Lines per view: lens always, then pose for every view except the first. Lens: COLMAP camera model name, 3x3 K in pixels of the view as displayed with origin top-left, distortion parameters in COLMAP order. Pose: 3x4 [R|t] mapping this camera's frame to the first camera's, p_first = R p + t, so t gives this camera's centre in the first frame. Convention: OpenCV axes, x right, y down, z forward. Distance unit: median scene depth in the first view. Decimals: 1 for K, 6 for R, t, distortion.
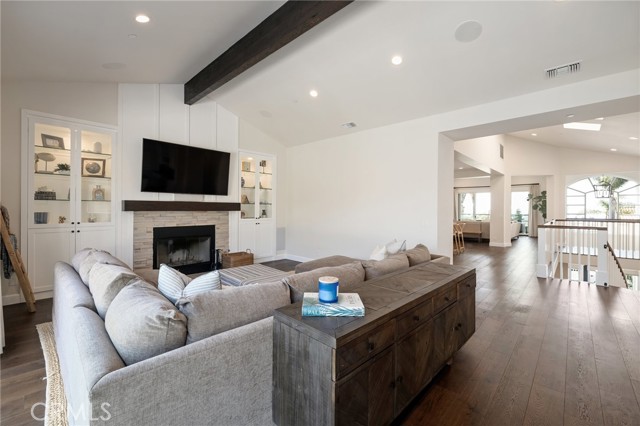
lens RADIAL K [[275.1, 0, 321.6], [0, 275.1, 211.2], [0, 0, 1]] dist [-0.000317, -0.001463]
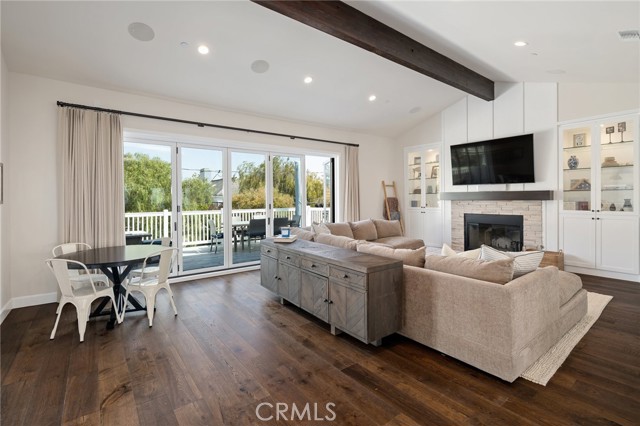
lens RADIAL K [[294.8, 0, 319.0], [0, 294.8, 200.4], [0, 0, 1]] dist [-0.007302, 0.001505]
pose [[-0.169237, 0.004739, -0.985564, 0.775094], [-0.001645, 0.999986, 0.005091, -0.004739], [0.985574, 0.002483, -0.169226, 0.545760]]
